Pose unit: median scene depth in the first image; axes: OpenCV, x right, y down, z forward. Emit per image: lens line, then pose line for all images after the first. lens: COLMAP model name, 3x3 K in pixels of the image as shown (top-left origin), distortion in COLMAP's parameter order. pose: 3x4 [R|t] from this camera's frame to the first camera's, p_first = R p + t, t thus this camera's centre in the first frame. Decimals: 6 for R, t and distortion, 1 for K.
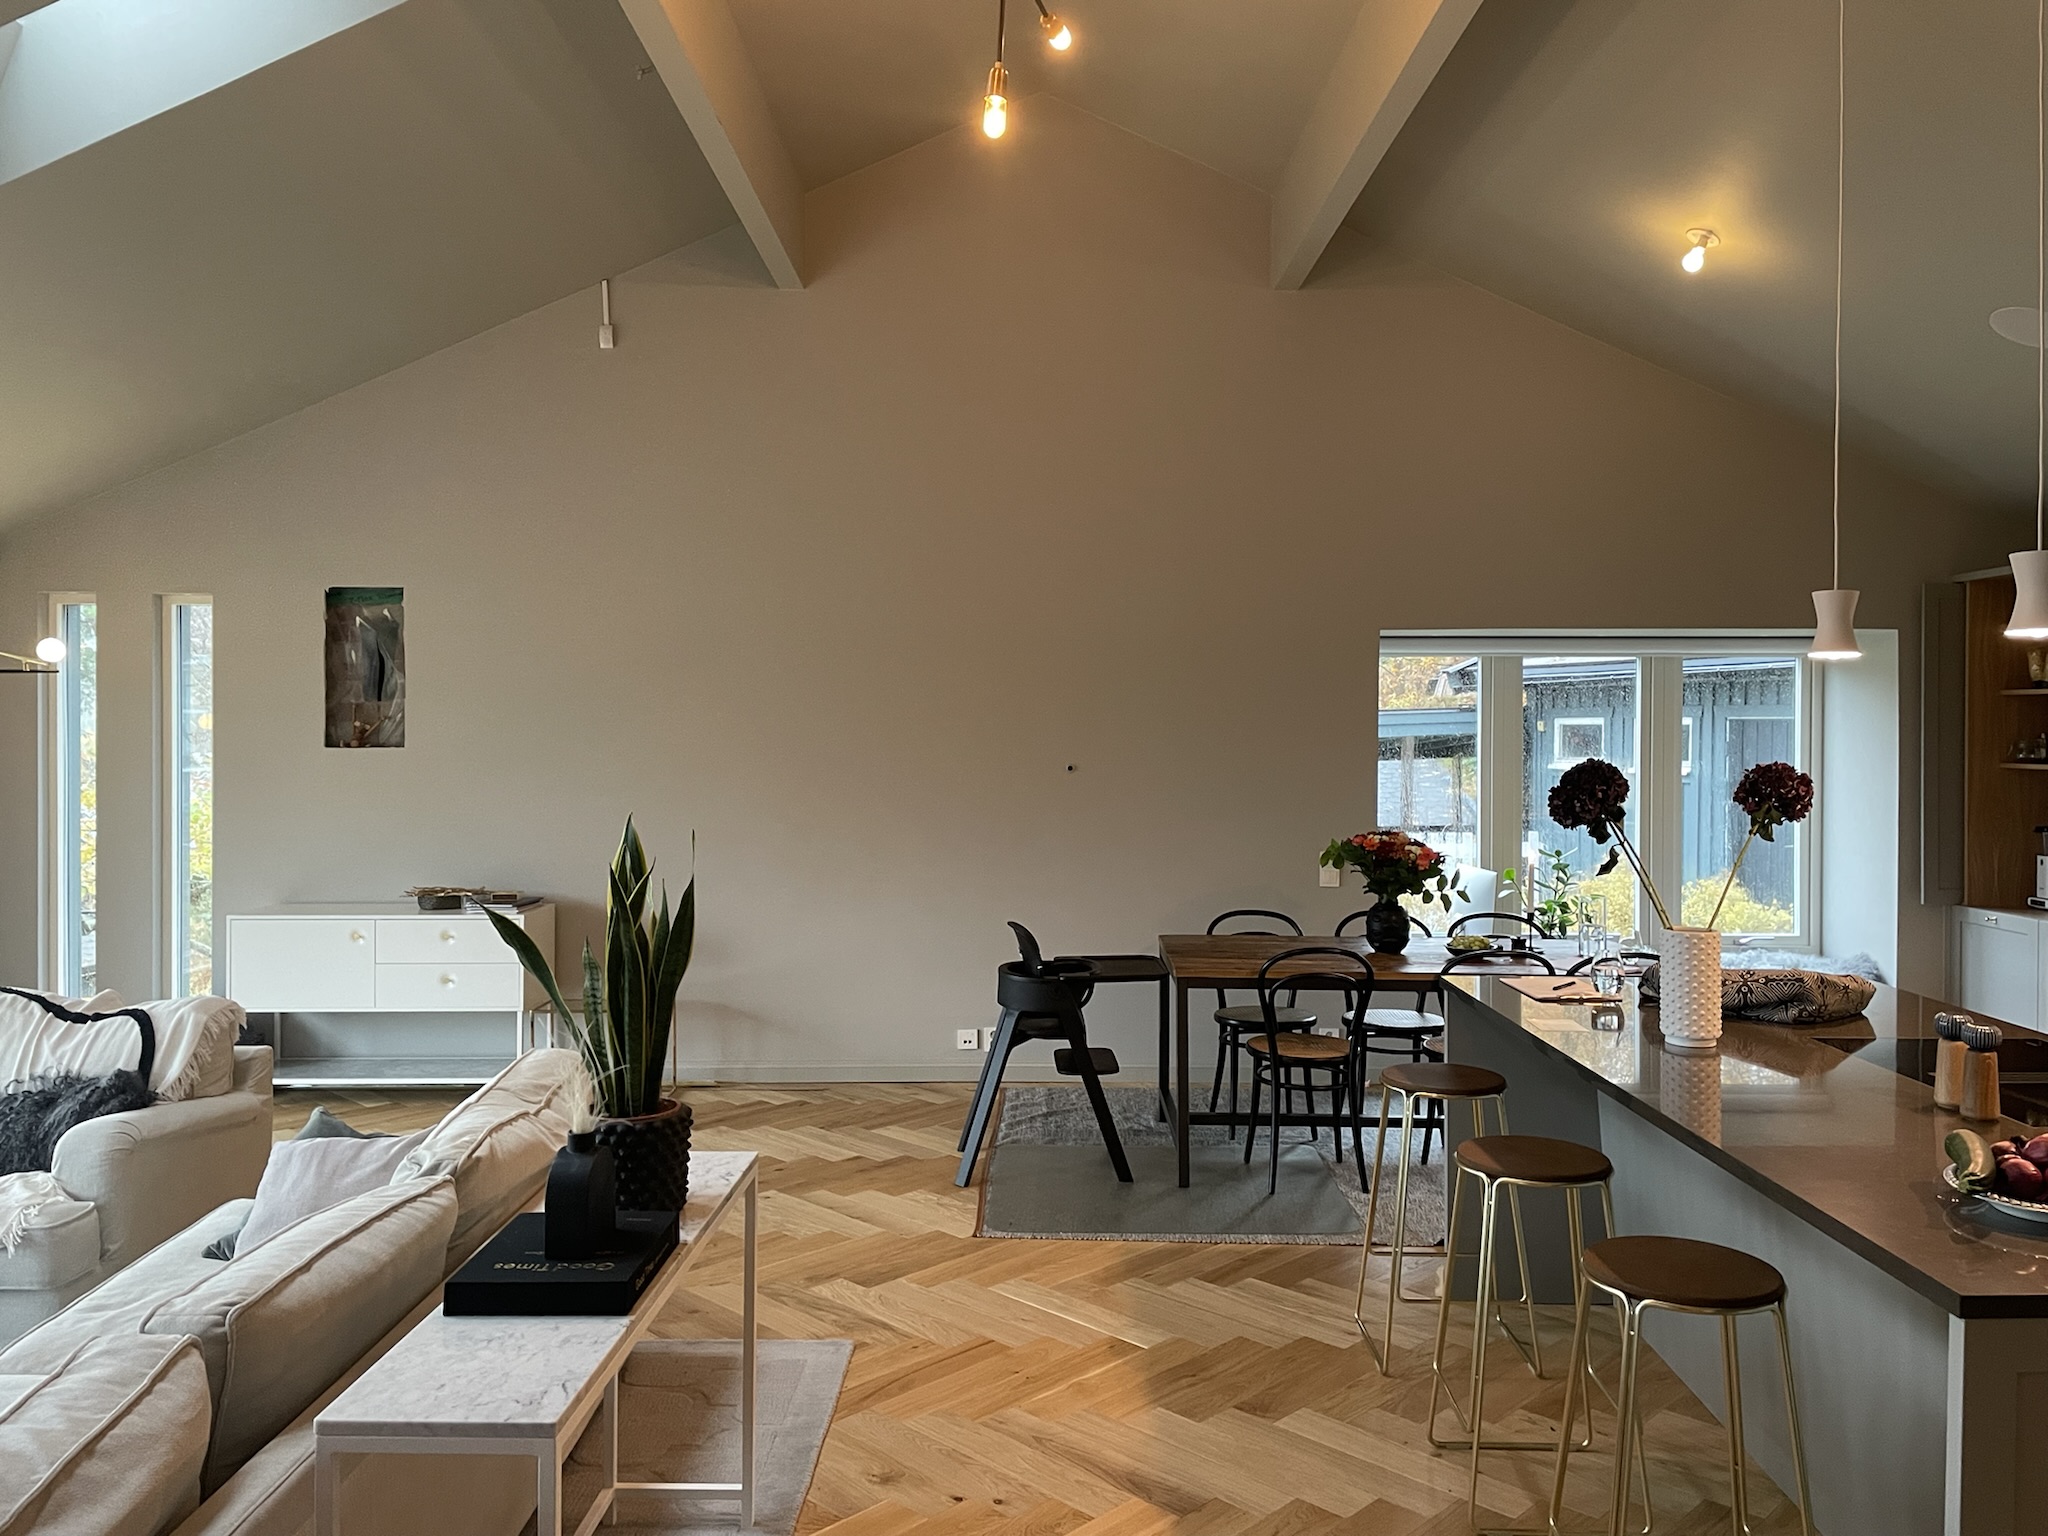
lens RADIAL K [[1463.9, 0, 1024.0], [0, 1463.9, 768.0], [0, 0, 1]] dist [-0.005768, -0.002594]
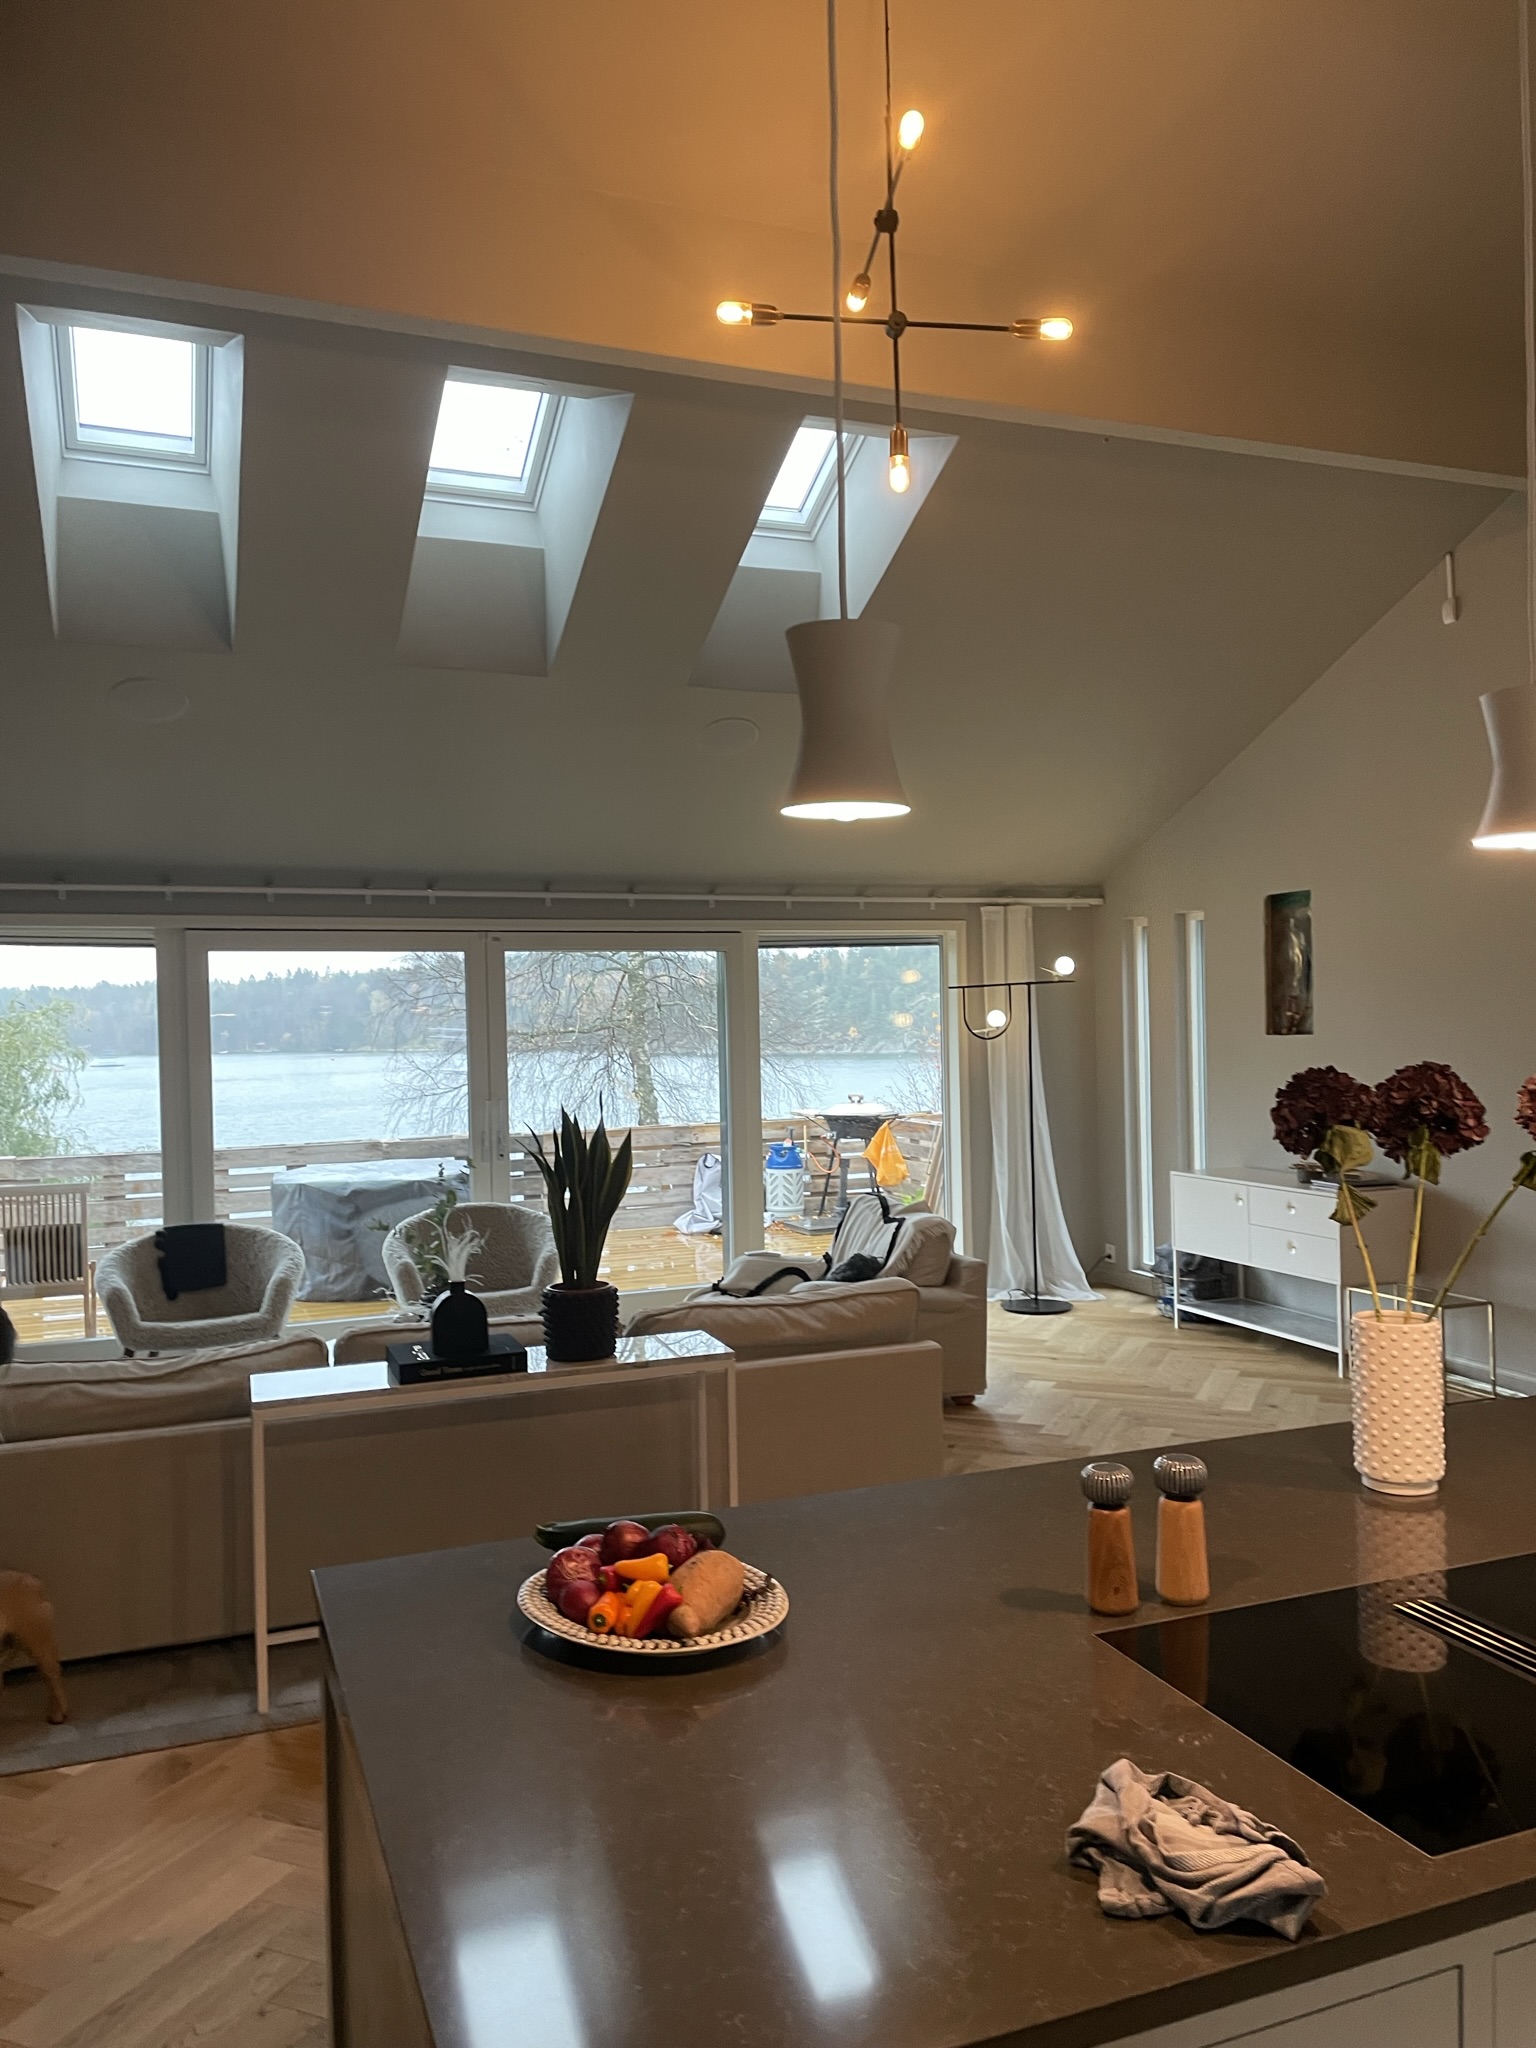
lens RADIAL K [[1463.9, 0, 768.0], [0, 1463.9, 1024.0], [0, 0, 1]] dist [-0.005768, -0.002594]
pose [[0.353401, -0.016627, -0.935324, 0.462094], [0.013593, 0.999828, -0.012637, -0.013100], [0.935373, -0.008248, 0.353566, 0.225717]]
